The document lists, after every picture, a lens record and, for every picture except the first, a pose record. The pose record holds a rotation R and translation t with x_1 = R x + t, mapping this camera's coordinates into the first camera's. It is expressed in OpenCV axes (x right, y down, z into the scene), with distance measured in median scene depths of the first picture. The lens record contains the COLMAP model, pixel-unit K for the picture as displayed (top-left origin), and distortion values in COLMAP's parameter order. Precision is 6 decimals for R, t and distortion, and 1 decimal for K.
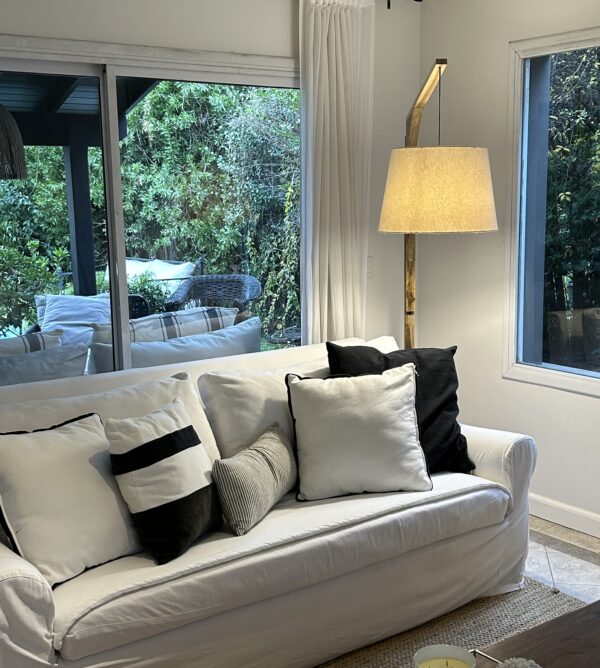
lens RADIAL K [[937.6, 0, 305.7], [0, 937.6, 342.6], [0, 0, 1]] dist [0.198293, -0.652217]
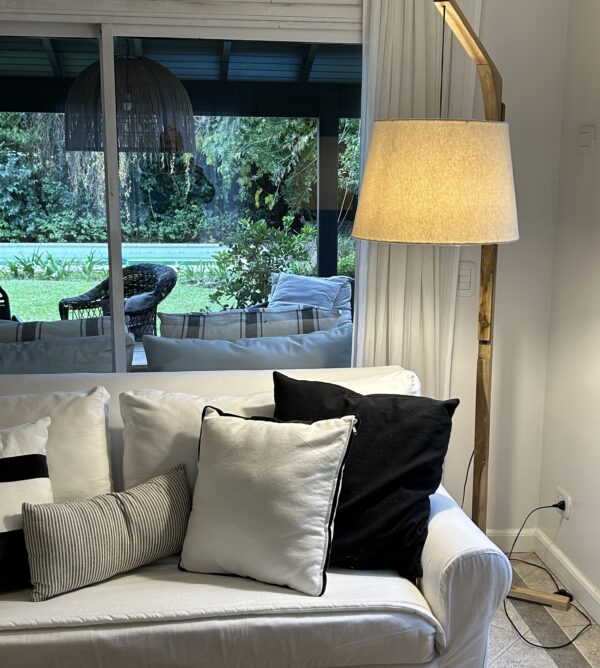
lens RADIAL K [[937.6, 0, 305.7], [0, 937.6, 342.6], [0, 0, 1]] dist [0.198293, -0.652217]
pose [[0.873174, 0.116867, -0.473191, 0.425158], [-0.101777, 0.993145, 0.057476, -0.074476], [0.476665, -0.002026, 0.879083, 0.338010]]
